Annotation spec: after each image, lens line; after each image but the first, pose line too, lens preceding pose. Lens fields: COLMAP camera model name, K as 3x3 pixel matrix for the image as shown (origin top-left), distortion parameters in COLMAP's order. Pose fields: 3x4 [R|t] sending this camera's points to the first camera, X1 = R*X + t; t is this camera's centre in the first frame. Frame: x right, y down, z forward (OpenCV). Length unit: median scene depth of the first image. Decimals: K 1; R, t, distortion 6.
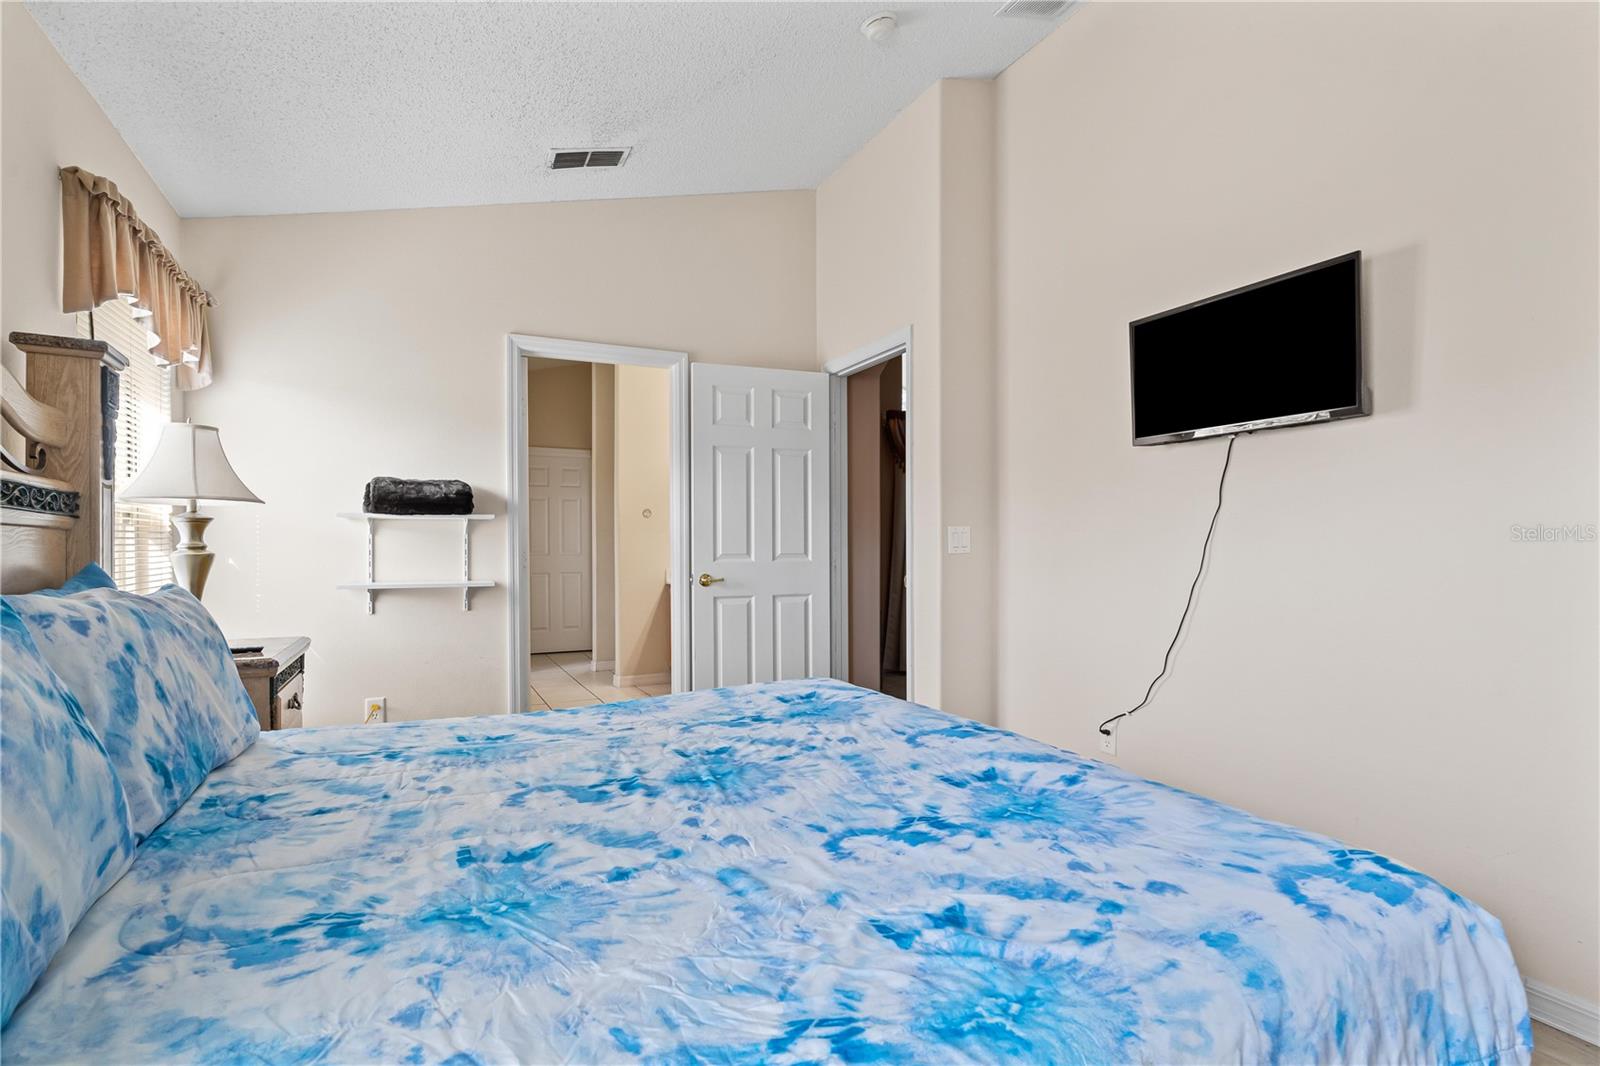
lens RADIAL K [[768.9, 0, 809.3], [0, 768.9, 535.3], [0, 0, 1]] dist [-0.002151, 0.002218]
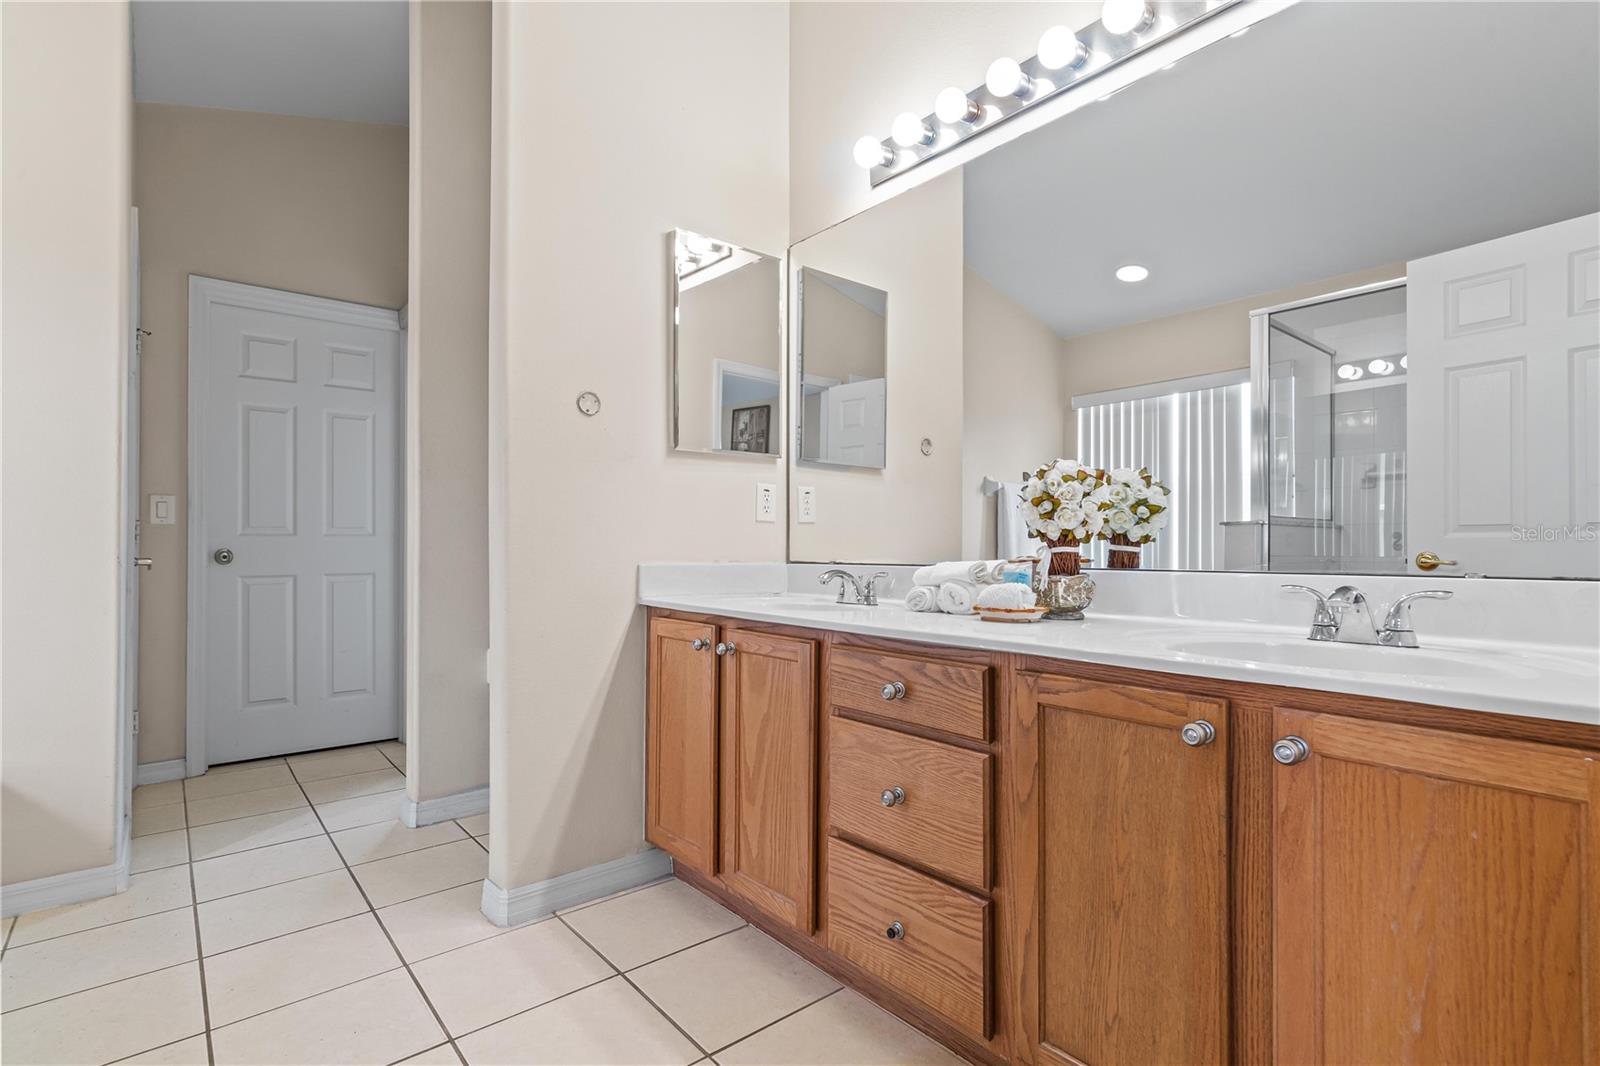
lens RADIAL K [[768.9, 0, 809.3], [0, 768.9, 535.3], [0, 0, 1]] dist [-0.002151, 0.002218]
pose [[0.972306, 0.008229, 0.233568, -0.189389], [-0.006090, 0.999933, -0.009878, 0.033150], [-0.233633, 0.008182, 0.972290, 0.619672]]
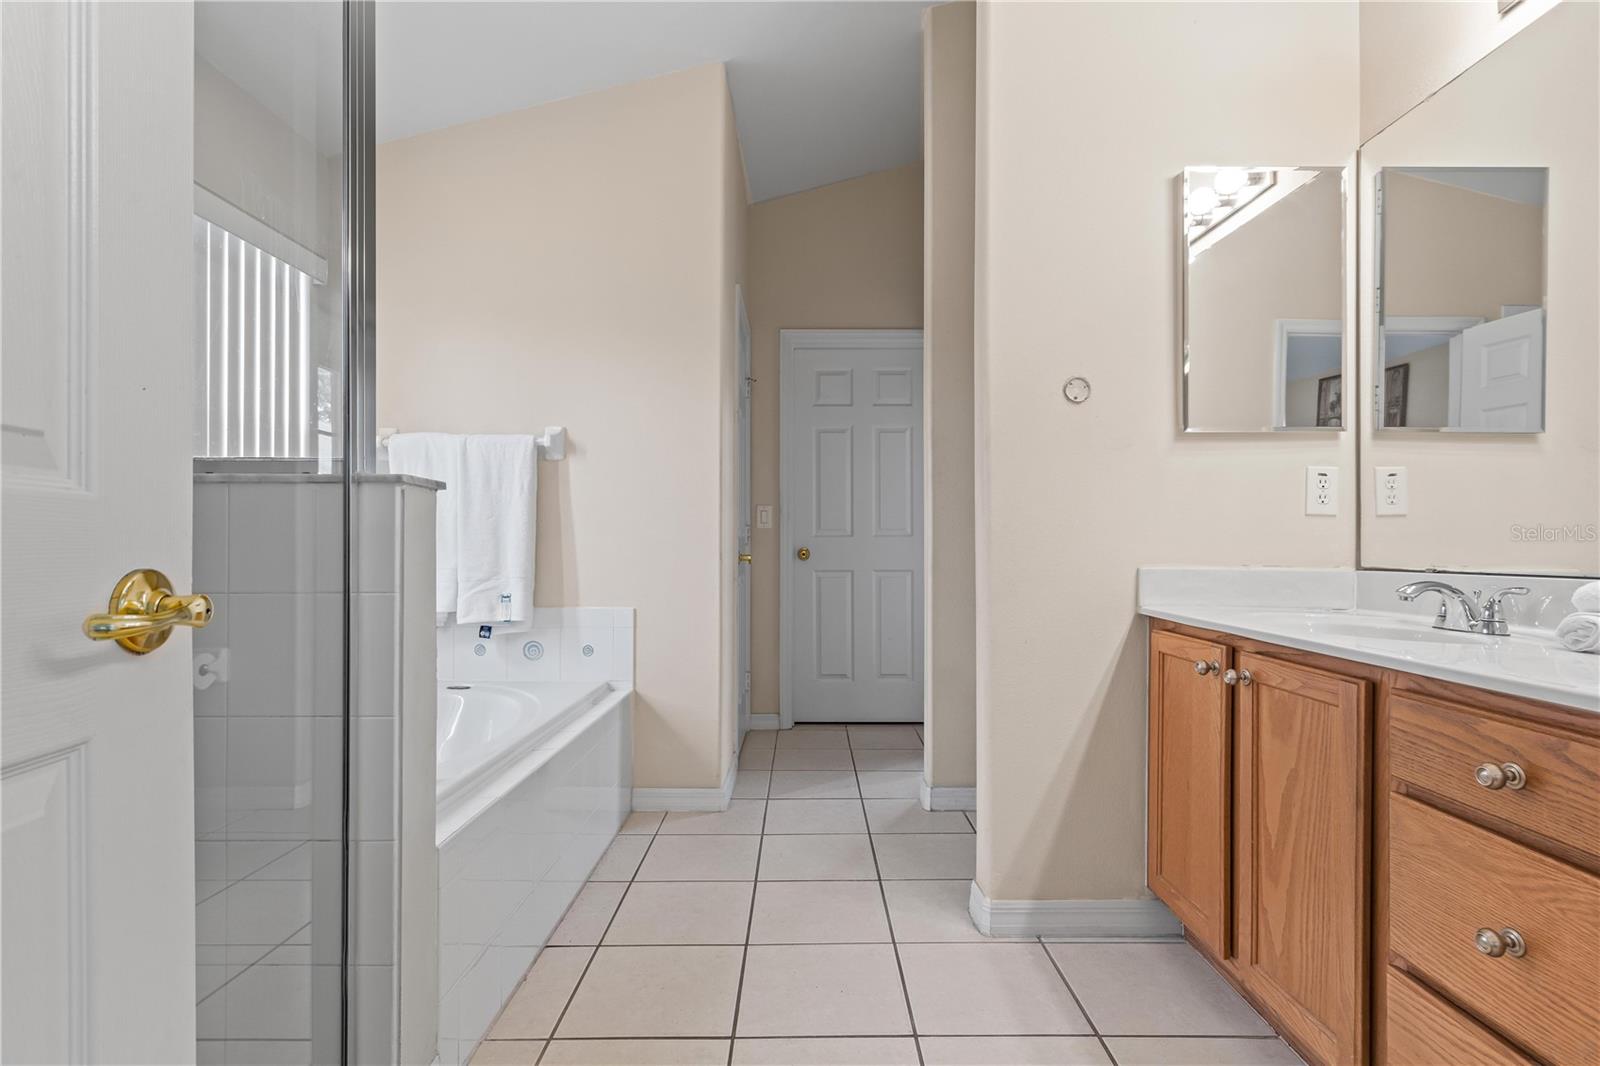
lens RADIAL K [[768.9, 0, 809.3], [0, 768.9, 535.3], [0, 0, 1]] dist [-0.002151, 0.002218]
pose [[0.892160, 0.001265, -0.451718, -0.161490], [-0.003937, 0.999980, -0.004977, 0.032638], [0.451703, 0.006219, 0.892147, 0.647977]]
